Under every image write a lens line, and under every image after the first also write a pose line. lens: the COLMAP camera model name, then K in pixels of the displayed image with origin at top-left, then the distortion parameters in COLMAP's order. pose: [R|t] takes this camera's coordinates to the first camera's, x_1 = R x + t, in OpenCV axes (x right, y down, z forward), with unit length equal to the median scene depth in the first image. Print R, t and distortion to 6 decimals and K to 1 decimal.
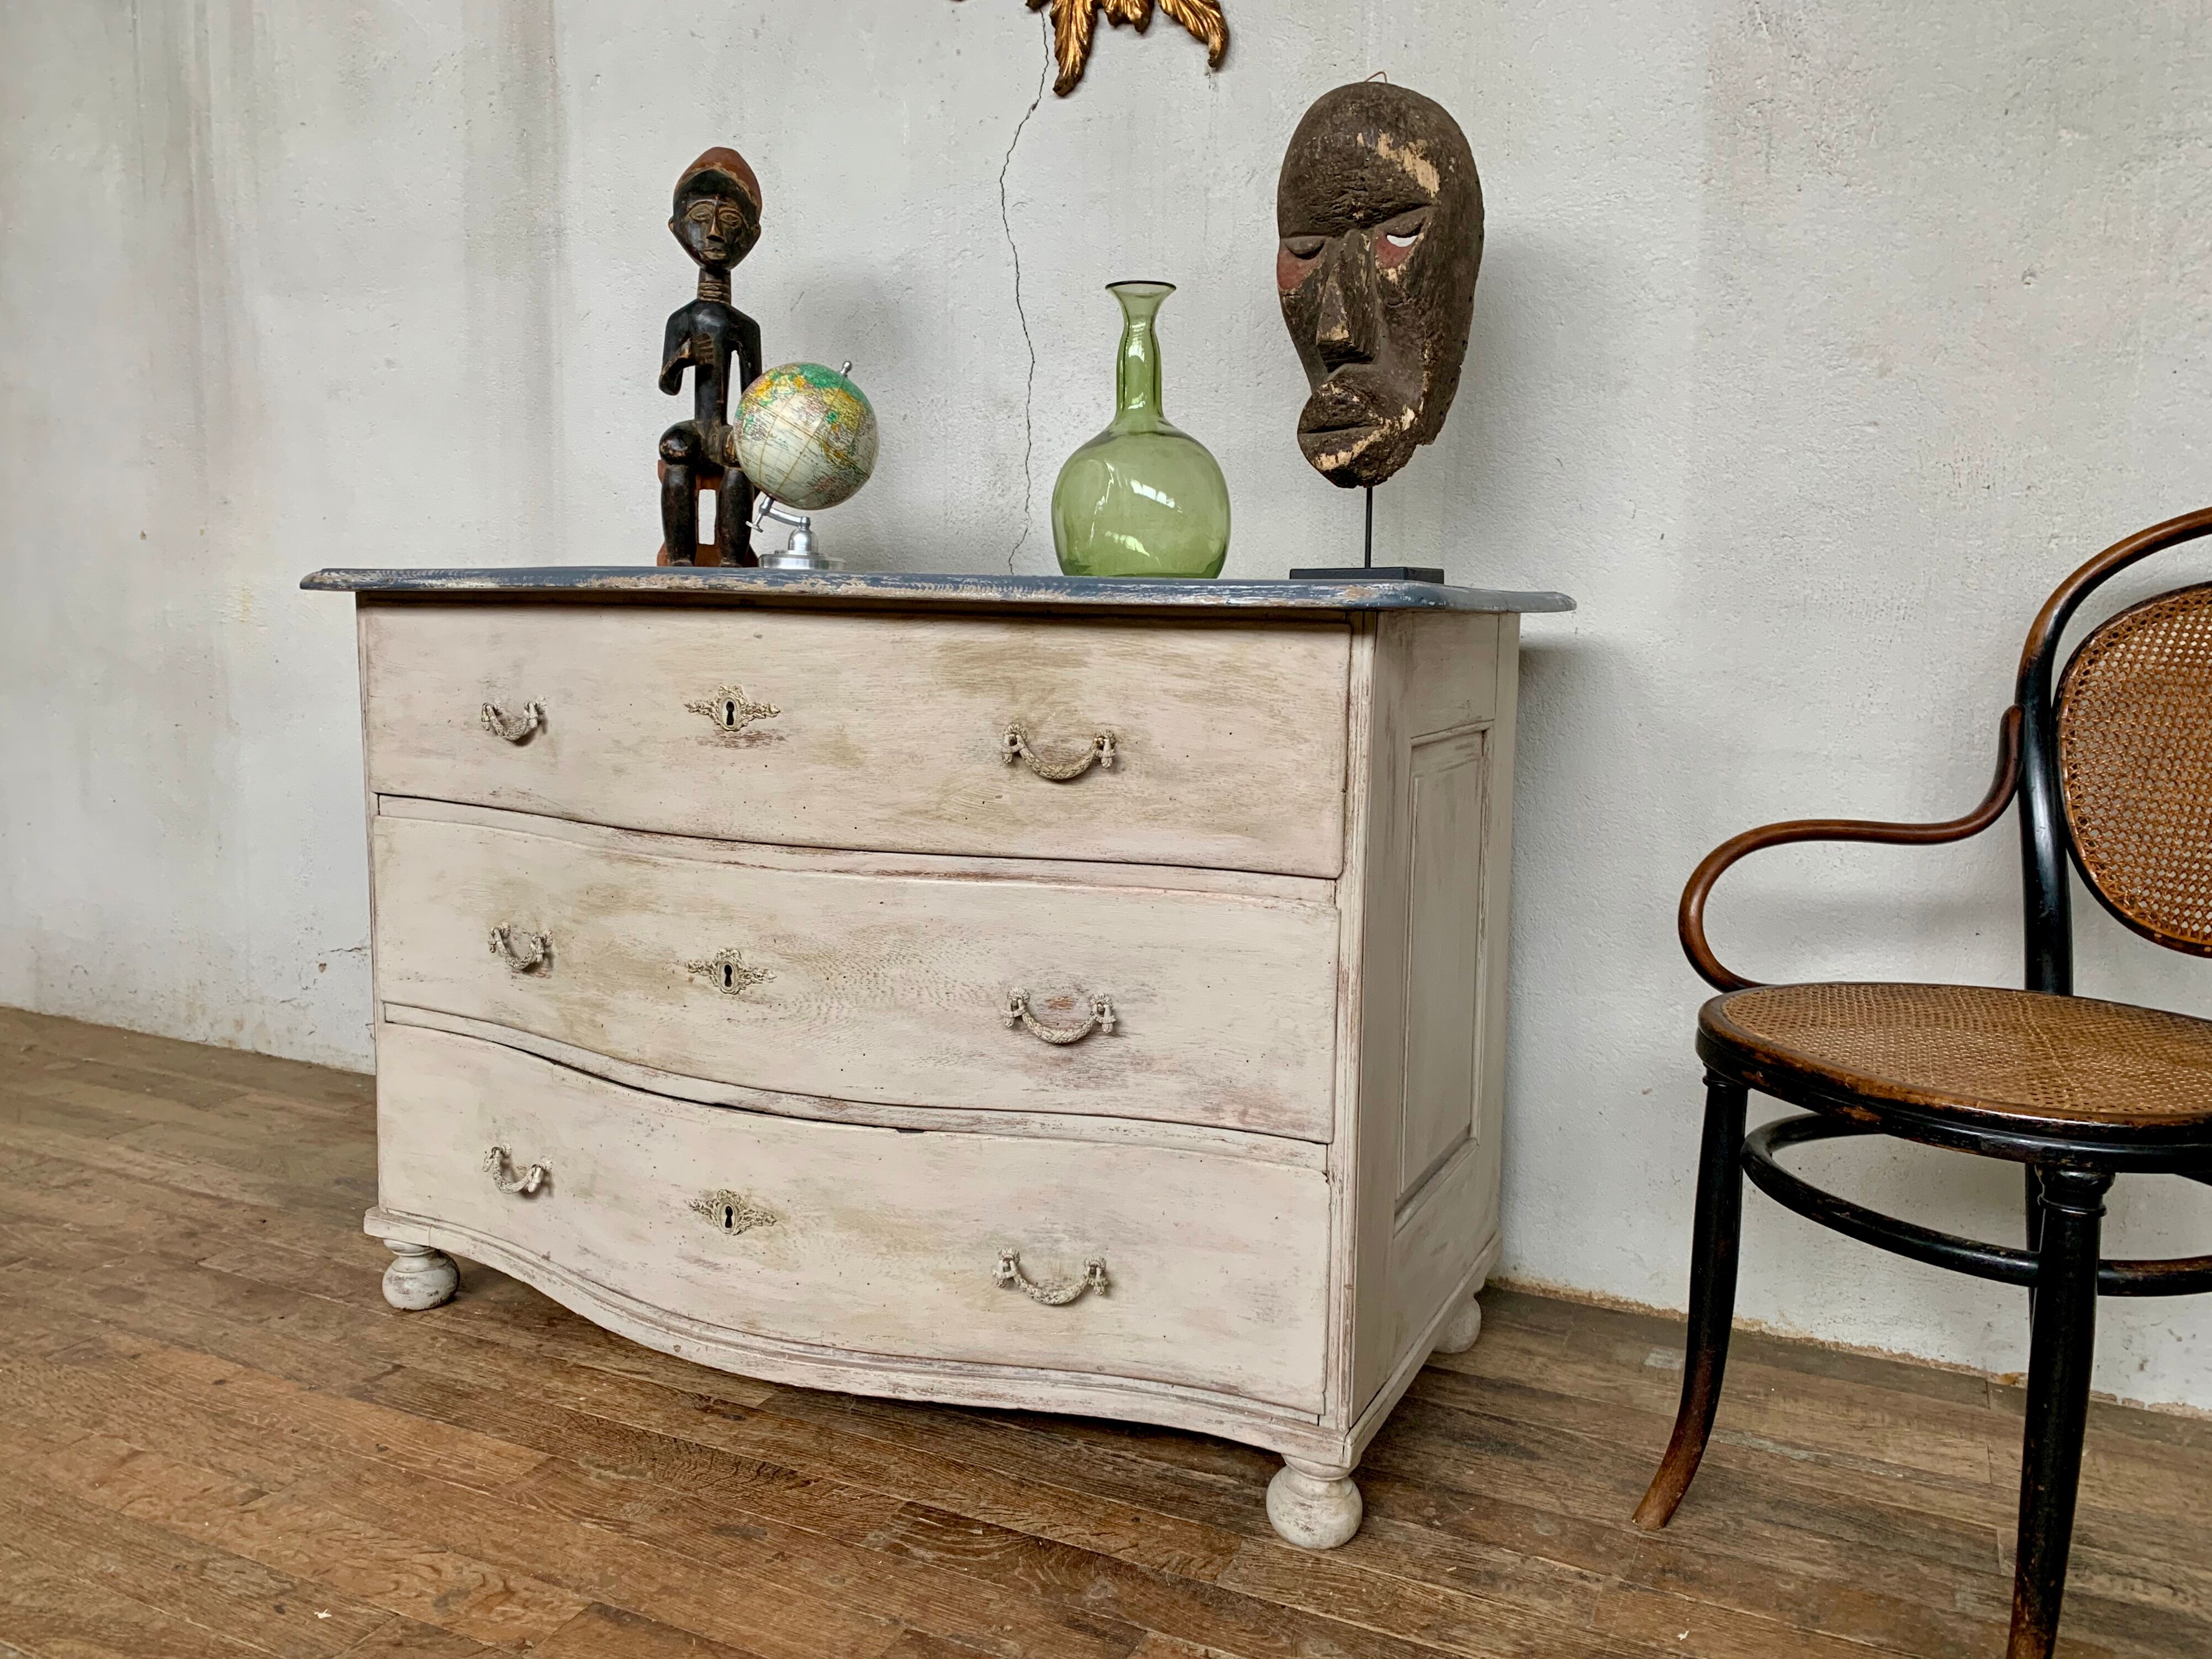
lens RADIAL K [[1696.0, 0, 1100.2], [0, 1696.0, 811.1], [0, 0, 1]] dist [0.071246, -0.101871]
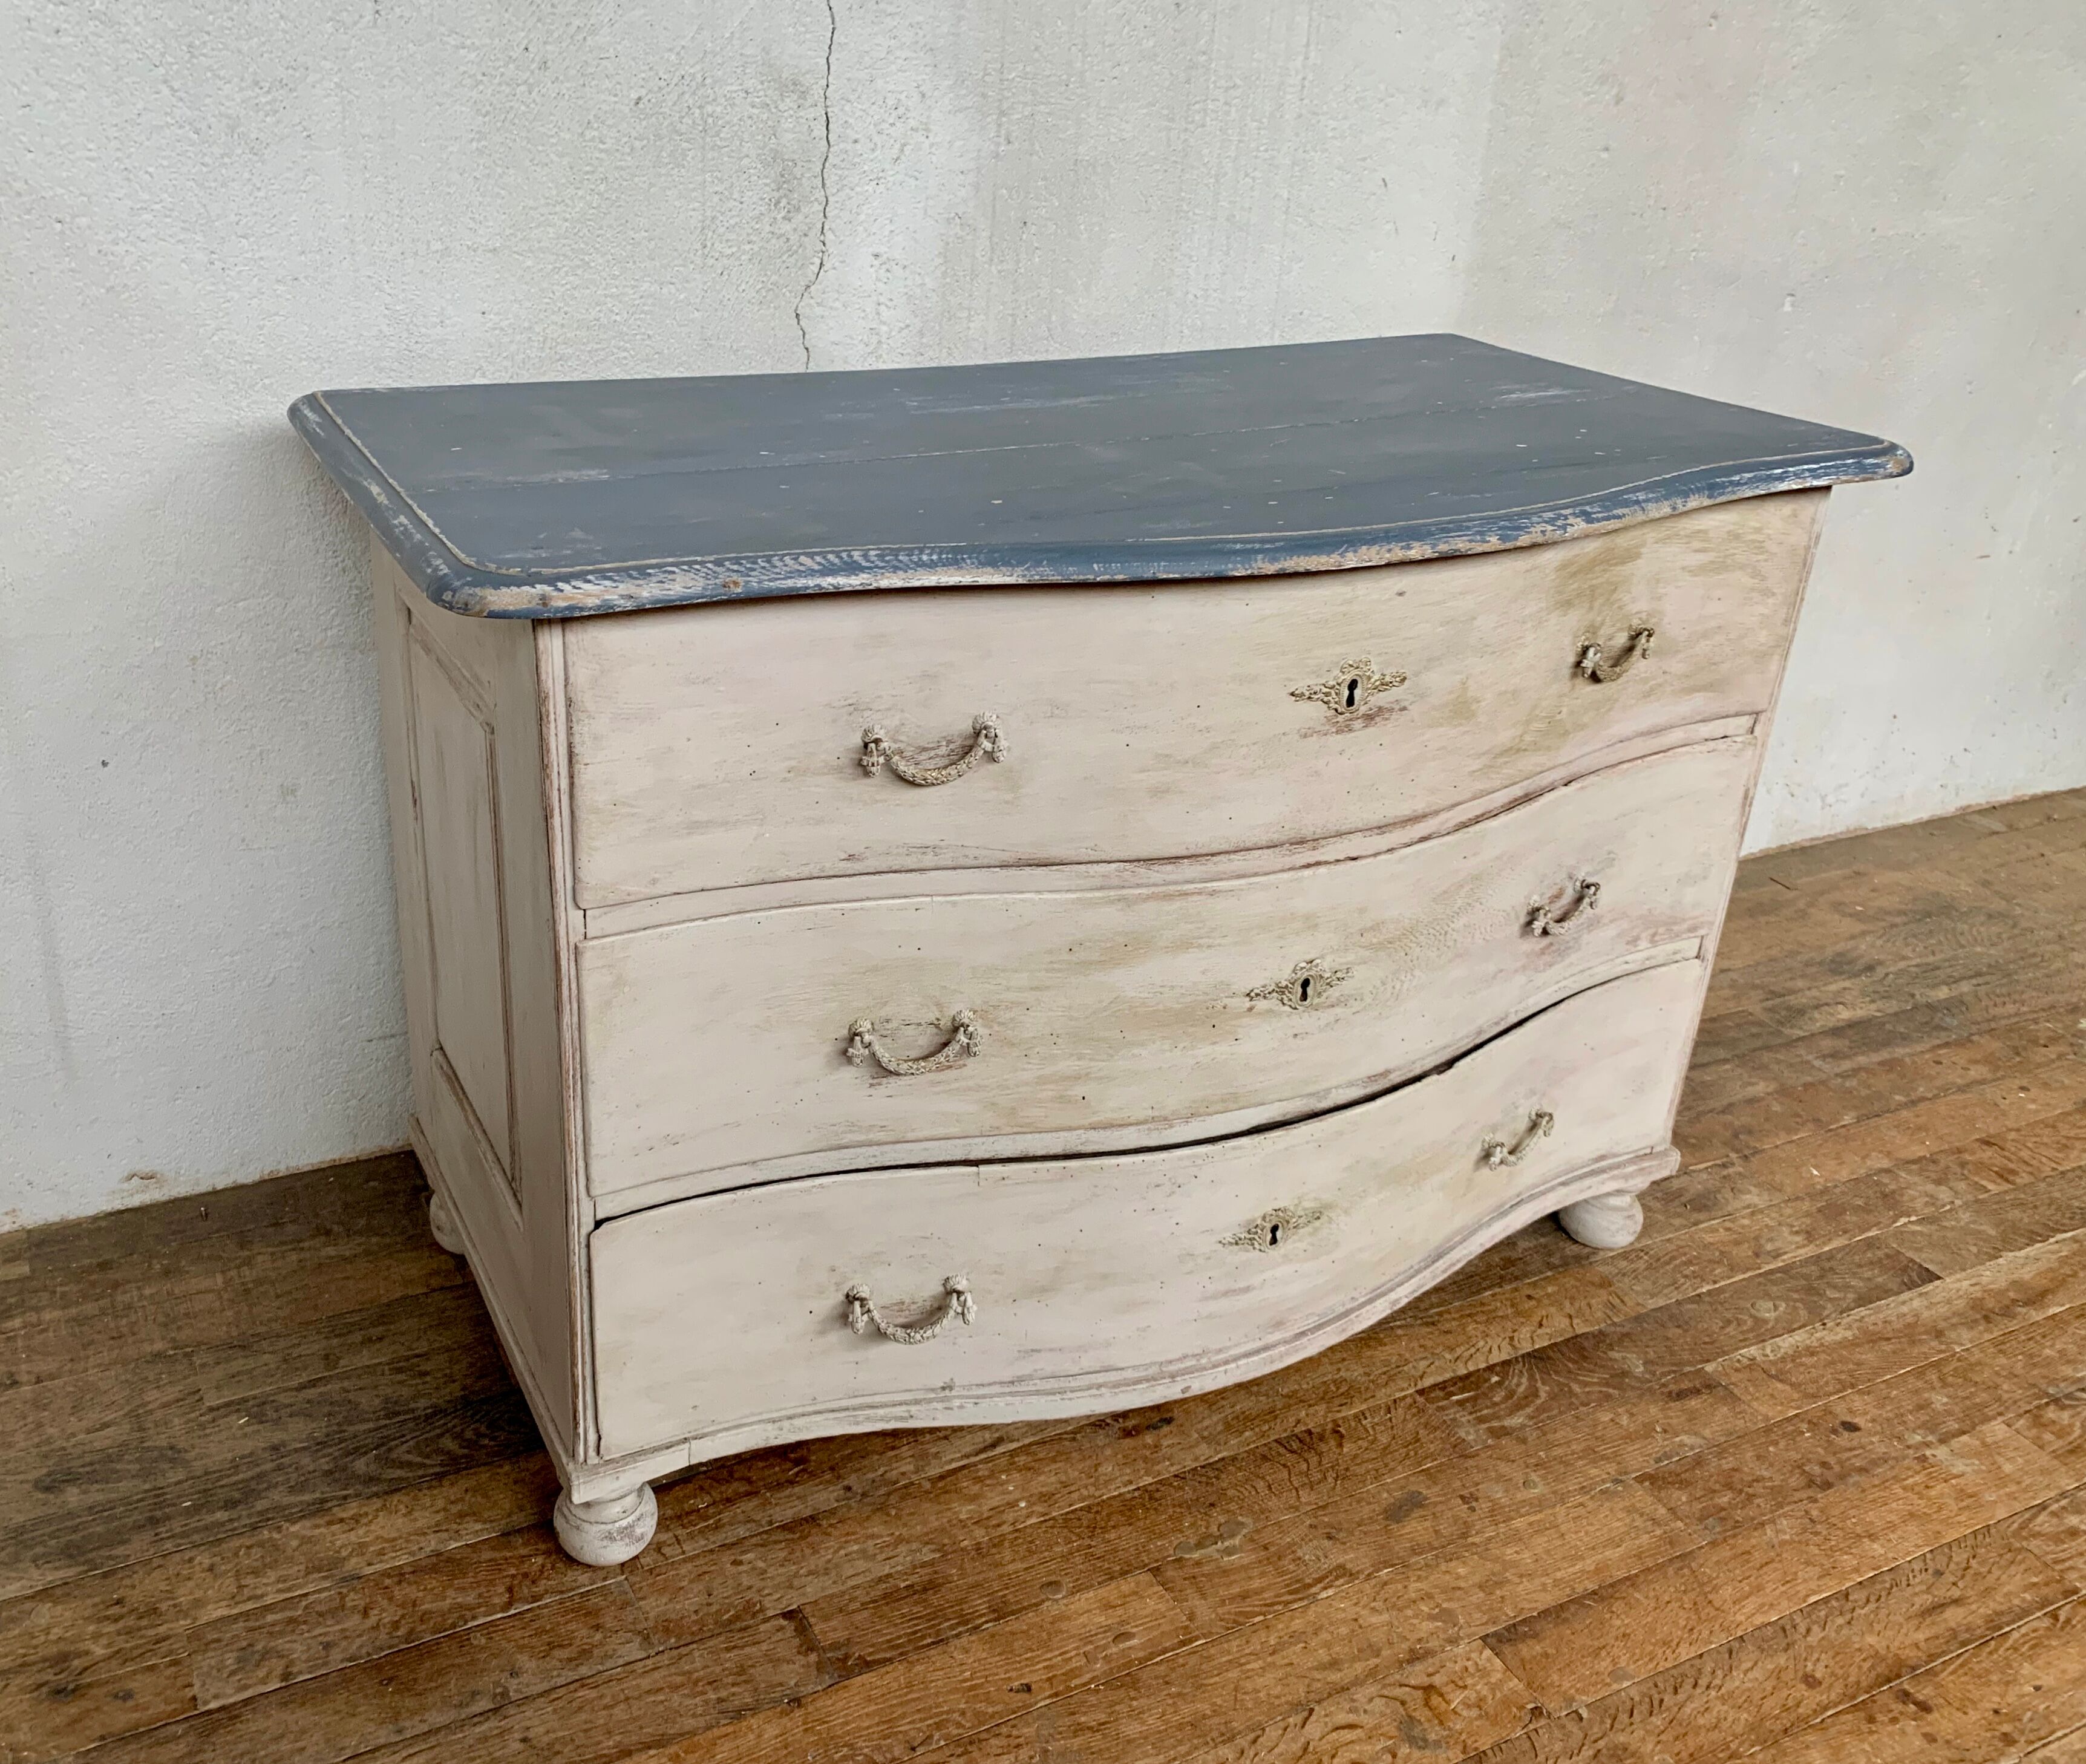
lens RADIAL K [[1842.0, 0, 878.6], [0, 1842.0, 863.6], [0, 0, 1]] dist [0.110617, -0.218366]
pose [[0.632586, -0.325810, 0.702626, -1.001726], [0.073128, 0.928284, 0.364610, -0.318592], [-0.771030, -0.179266, 0.611045, 0.633454]]
